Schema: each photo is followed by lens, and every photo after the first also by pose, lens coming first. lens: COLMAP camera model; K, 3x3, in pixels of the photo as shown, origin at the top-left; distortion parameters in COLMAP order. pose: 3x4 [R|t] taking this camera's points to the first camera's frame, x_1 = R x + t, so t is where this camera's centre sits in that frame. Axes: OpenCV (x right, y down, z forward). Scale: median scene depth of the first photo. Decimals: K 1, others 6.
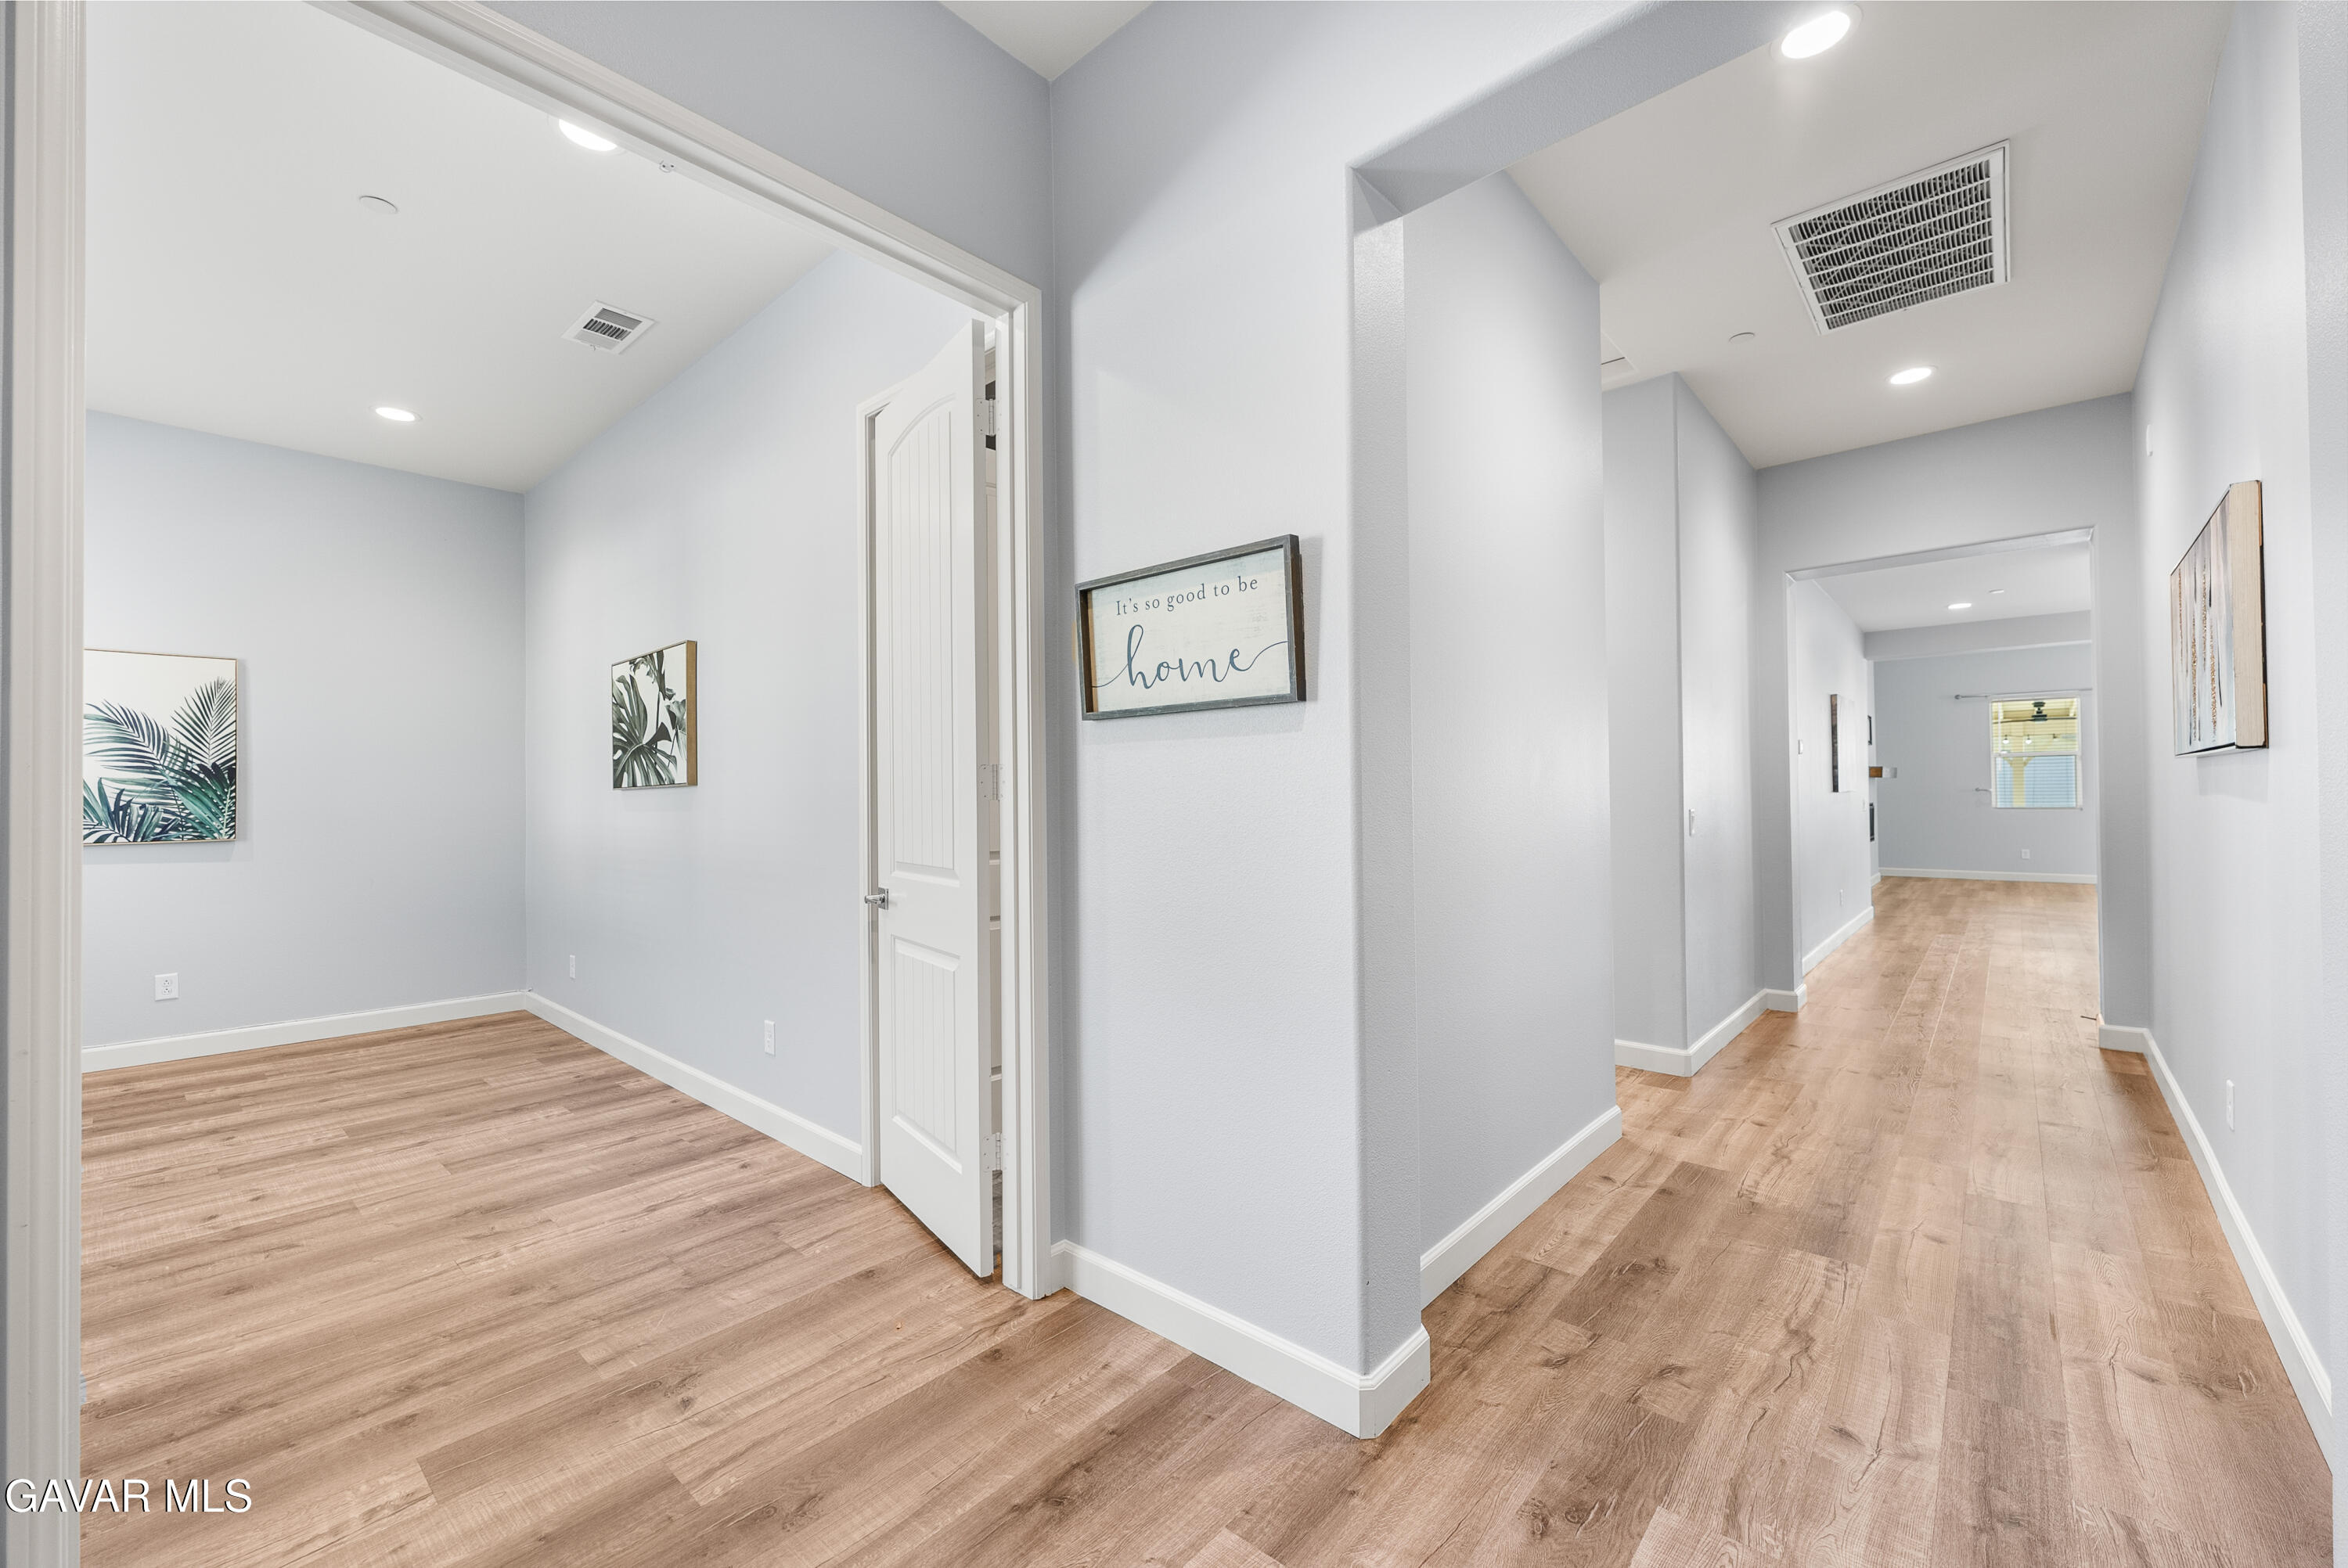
lens RADIAL K [[939.0, 0, 1185.3], [0, 939.0, 781.3], [0, 0, 1]] dist [-0.001037, 0.000127]
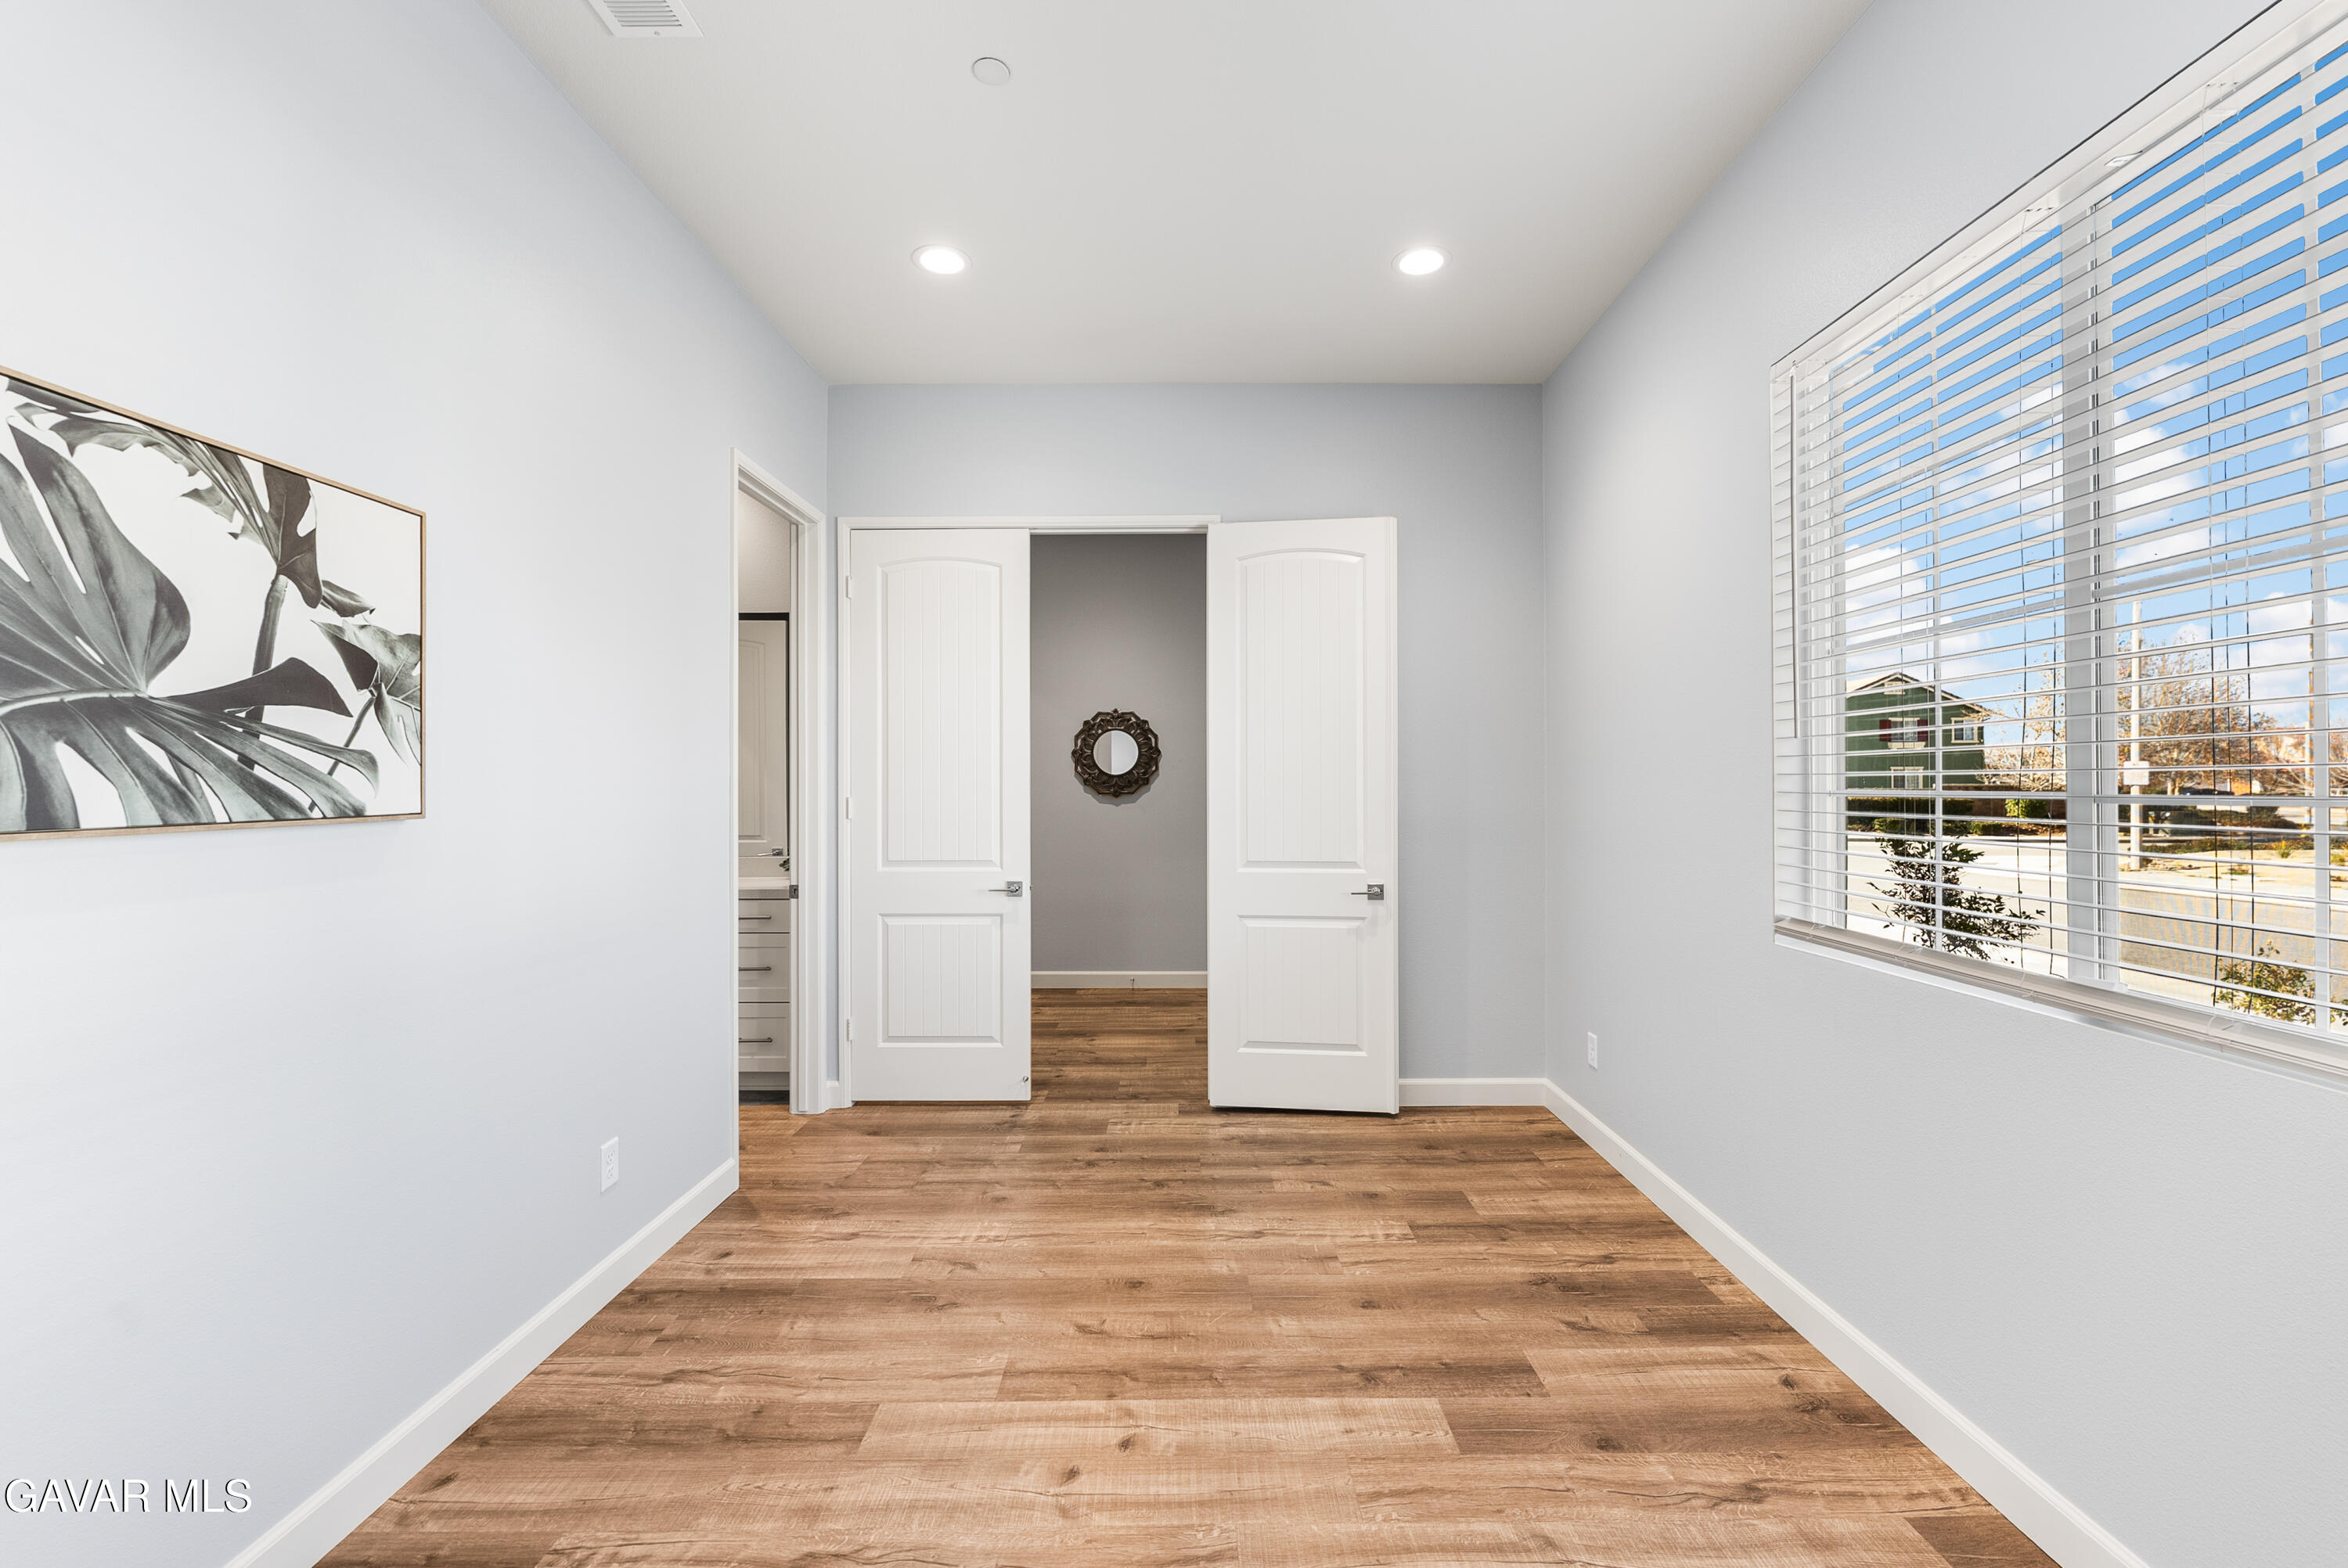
lens RADIAL K [[939.0, 0, 1185.3], [0, 939.0, 781.3], [0, 0, 1]] dist [-0.001037, 0.000127]
pose [[-0.659689, 0.016276, 0.751363, -1.588364], [-0.001204, 0.999741, -0.022713, -0.005325], [-0.751538, -0.015889, -0.659498, 1.425614]]
